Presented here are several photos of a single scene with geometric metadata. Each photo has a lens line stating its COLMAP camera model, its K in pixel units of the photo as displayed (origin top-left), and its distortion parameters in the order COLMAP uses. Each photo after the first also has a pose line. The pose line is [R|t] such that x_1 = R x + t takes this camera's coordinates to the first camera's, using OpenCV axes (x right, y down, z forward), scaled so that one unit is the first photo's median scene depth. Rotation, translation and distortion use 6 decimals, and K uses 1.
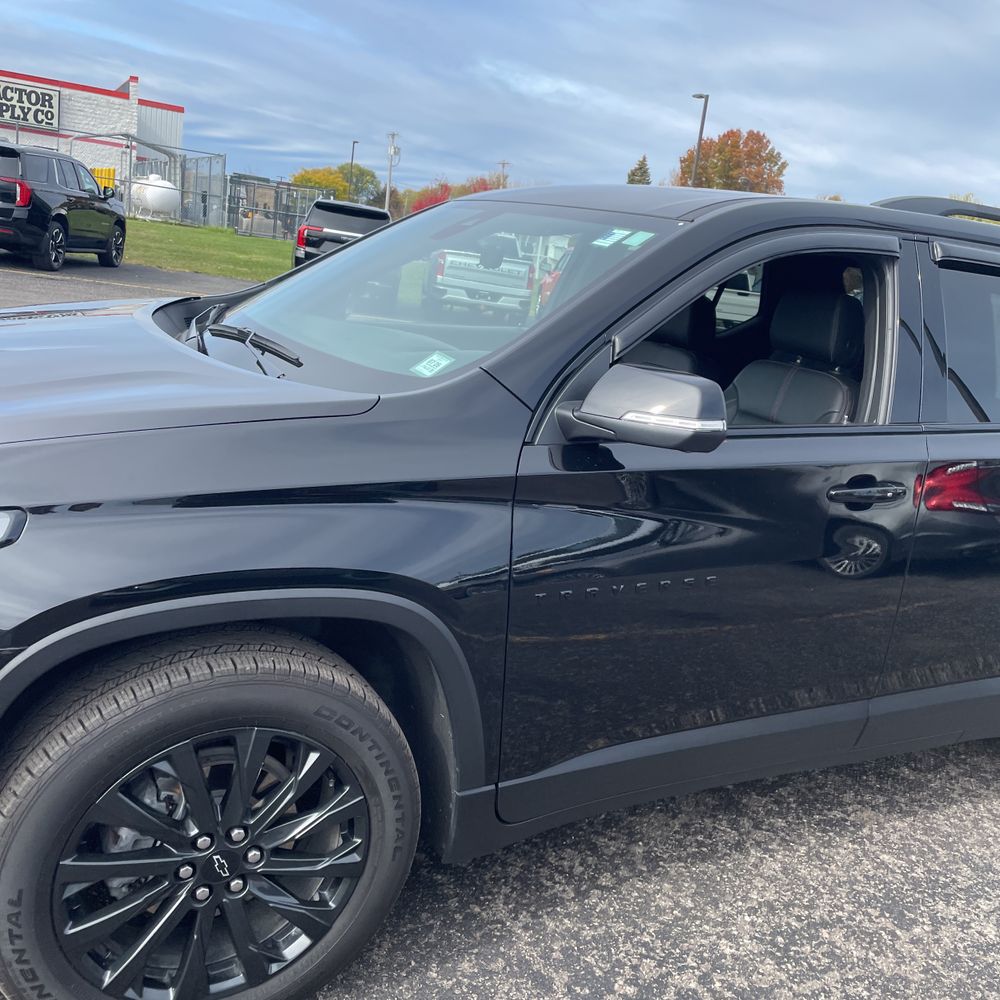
lens RADIAL K [[1007.6, 0, 497.5], [0, 1007.6, 504.7], [0, 0, 1]] dist [0.089967, -0.106566]
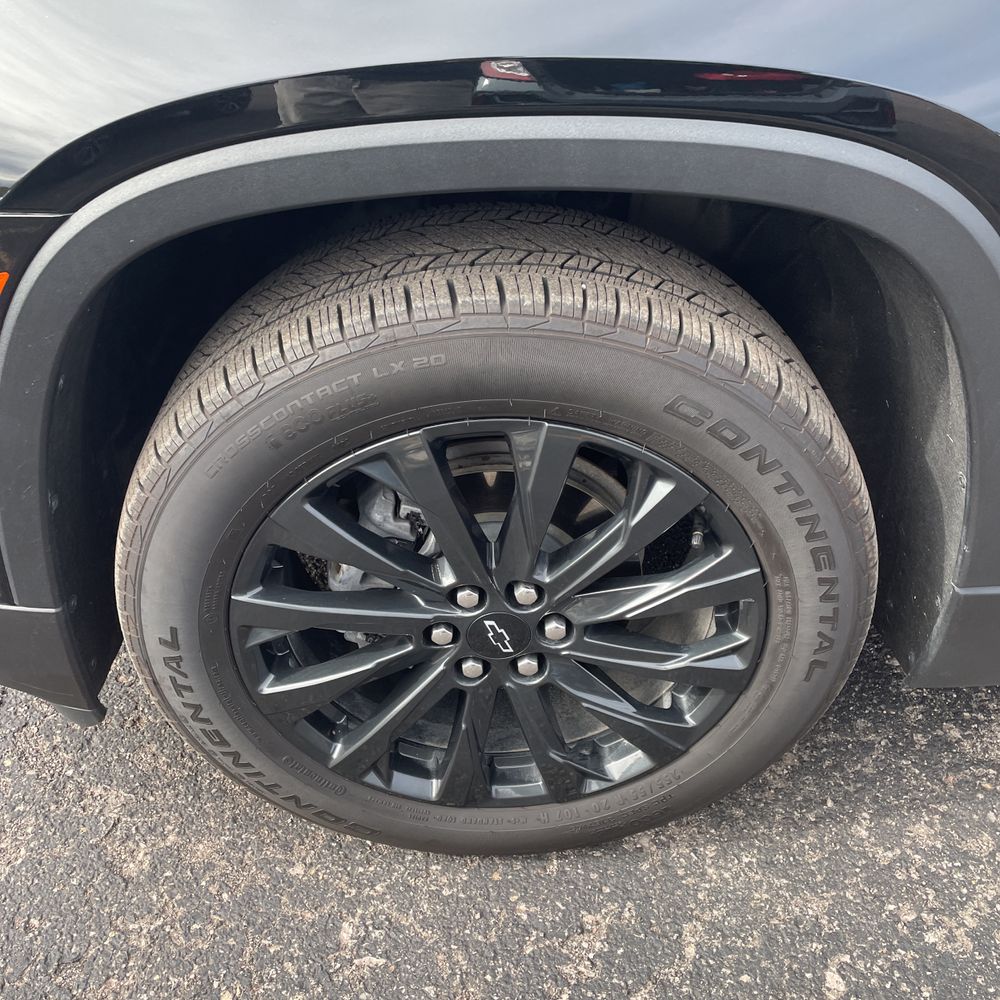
lens RADIAL K [[1007.6, 0, 497.5], [0, 1007.6, 504.7], [0, 0, 1]] dist [0.089967, -0.106566]
pose [[0.893758, 0.169854, -0.415146, -0.043357], [-0.013970, 0.935622, 0.352727, 0.077740], [0.448332, -0.309453, 0.838593, 0.531591]]
